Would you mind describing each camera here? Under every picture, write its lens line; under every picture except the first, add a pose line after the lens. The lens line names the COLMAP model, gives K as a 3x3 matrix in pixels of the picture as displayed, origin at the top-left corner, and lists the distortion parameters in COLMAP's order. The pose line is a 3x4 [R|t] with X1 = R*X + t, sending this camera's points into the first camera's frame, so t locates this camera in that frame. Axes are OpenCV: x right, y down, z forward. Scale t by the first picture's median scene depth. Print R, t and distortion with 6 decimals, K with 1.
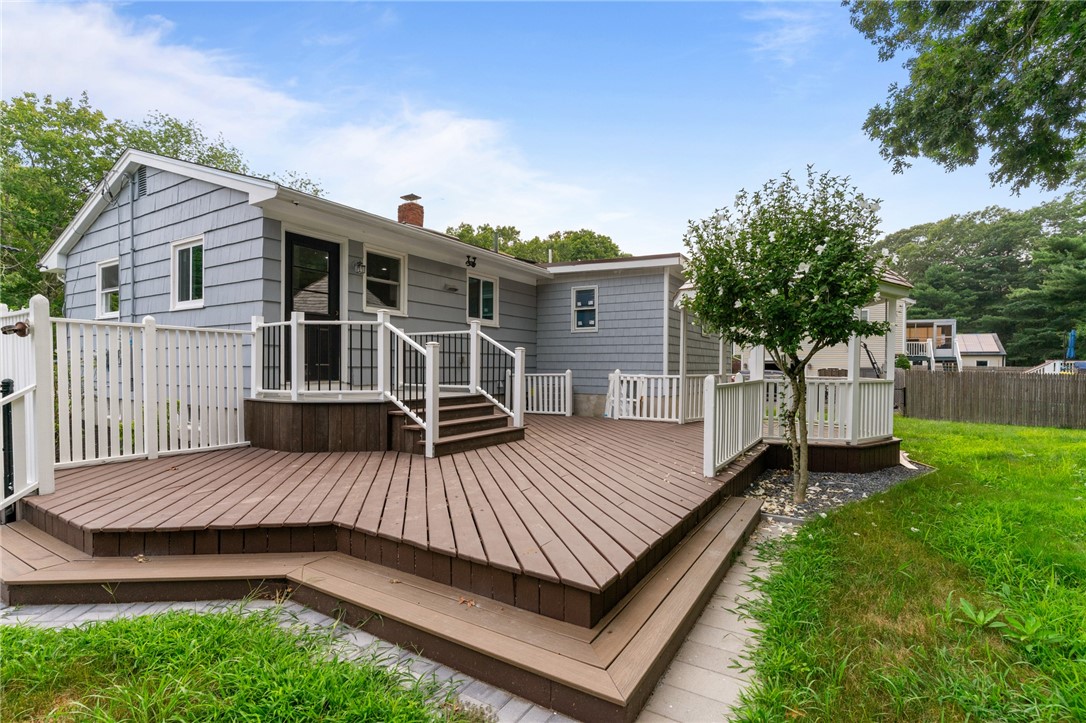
lens RADIAL K [[522.6, 0, 541.0], [0, 522.6, 362.7], [0, 0, 1]] dist [0.004420, 0.000029]
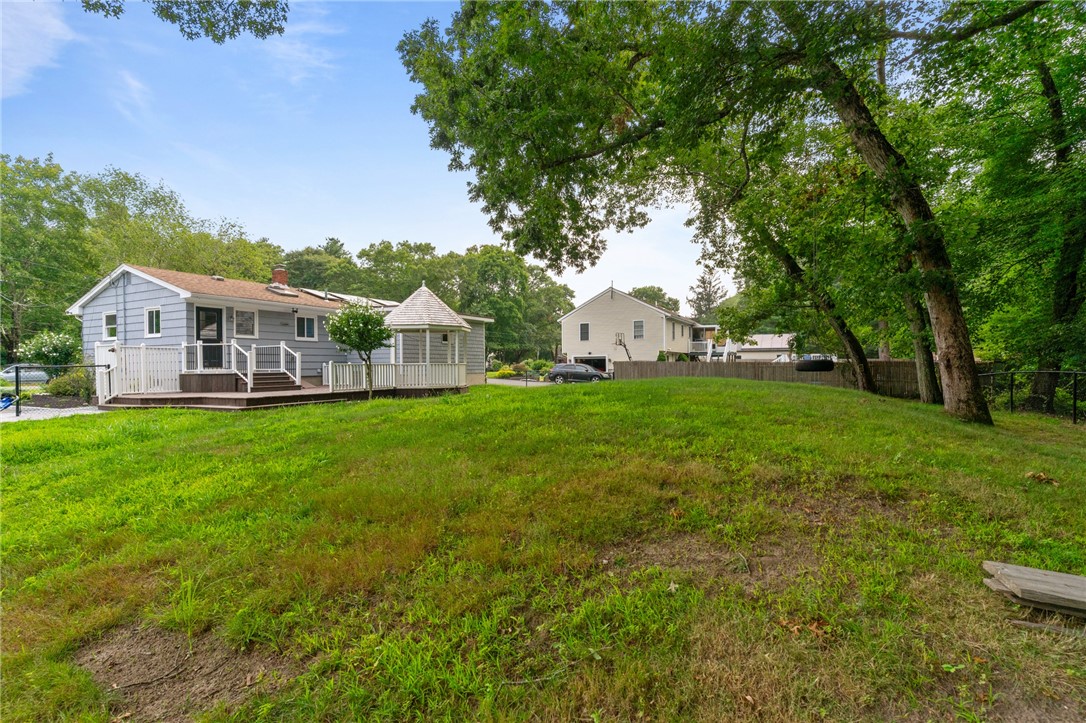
lens RADIAL K [[522.6, 0, 541.5], [0, 522.6, 364.5], [0, 0, 1]] dist [0.004420, 0.000029]
pose [[0.996650, -0.014329, 0.080516, 0.738515], [0.013940, 0.999888, 0.005393, 0.024771], [-0.080585, -0.004253, 0.996739, -1.261263]]
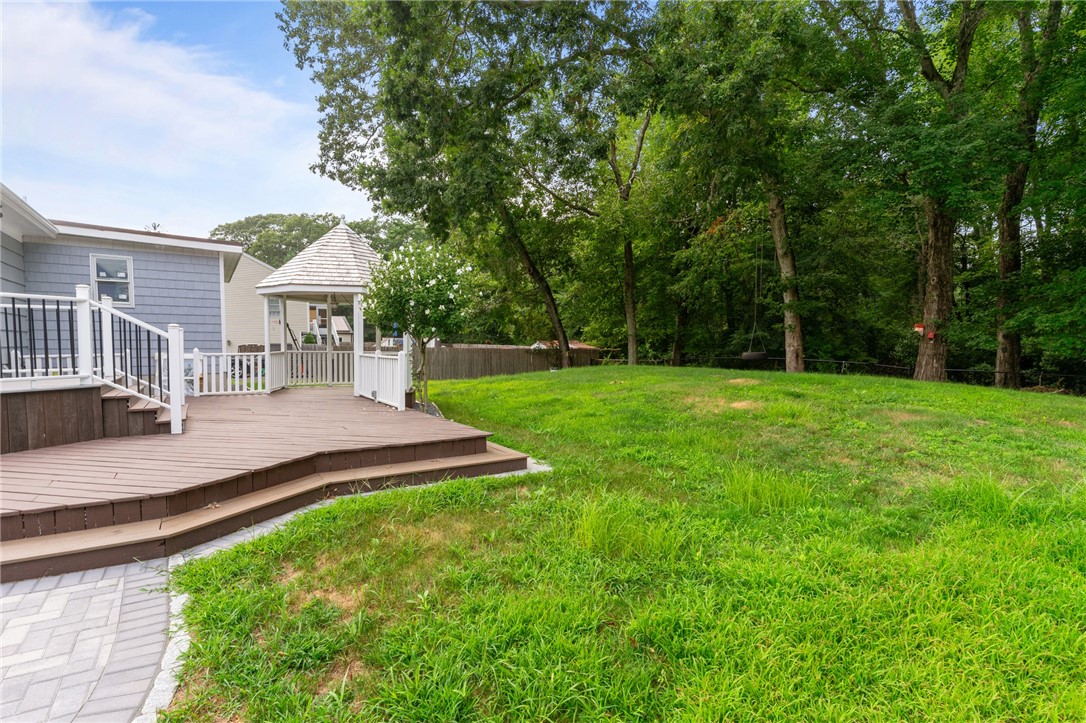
lens RADIAL K [[522.6, 0, 545.9], [0, 522.6, 363.8], [0, 0, 1]] dist [0.004420, 0.000029]
pose [[0.430393, -0.037223, 0.901874, -0.554600], [-0.008996, 0.998923, 0.045521, -0.010614], [-0.902597, -0.027705, 0.429595, -0.086597]]
